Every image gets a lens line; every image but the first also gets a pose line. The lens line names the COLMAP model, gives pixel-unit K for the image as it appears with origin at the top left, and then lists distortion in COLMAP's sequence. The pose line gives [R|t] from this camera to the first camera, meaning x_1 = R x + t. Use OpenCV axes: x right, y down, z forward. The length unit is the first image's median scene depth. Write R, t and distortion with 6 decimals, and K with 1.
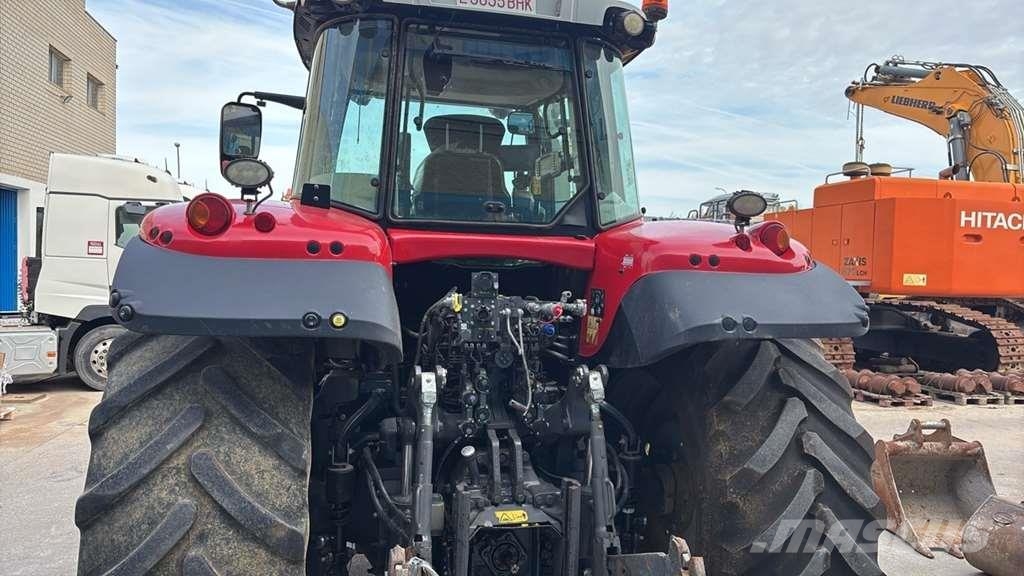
lens RADIAL K [[745.9, 0, 514.1], [0, 745.9, 281.2], [0, 0, 1]] dist [0.087954, -0.112571]
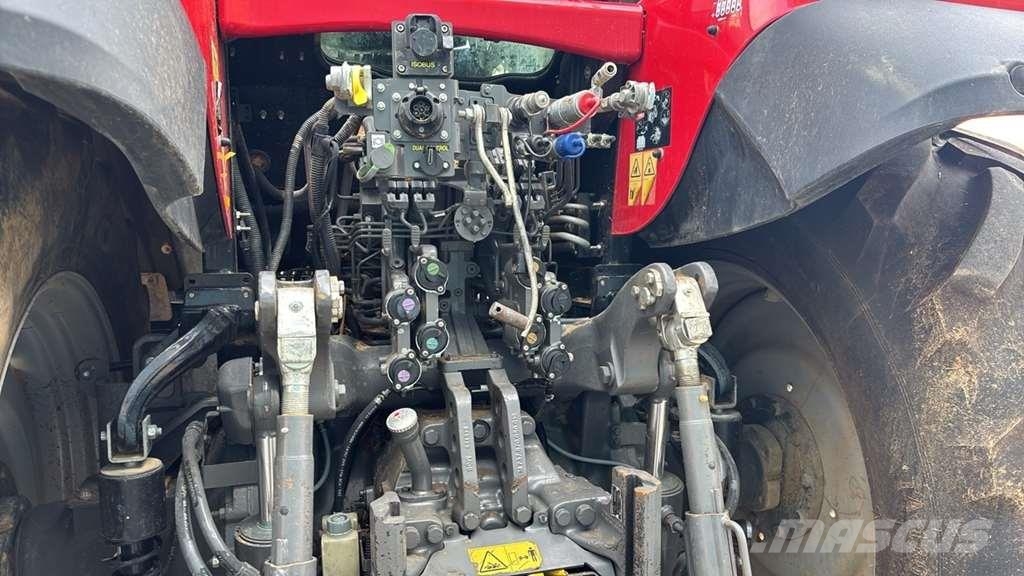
lens RADIAL K [[746.8, 0, 513.4], [0, 746.8, 288.3], [0, 0, 1]] dist [0.052977, -0.093686]
pose [[0.998392, -0.041213, 0.038927, -0.008808], [0.038971, 0.997631, 0.056681, 0.122162], [-0.041171, -0.055073, 0.997633, 0.539057]]
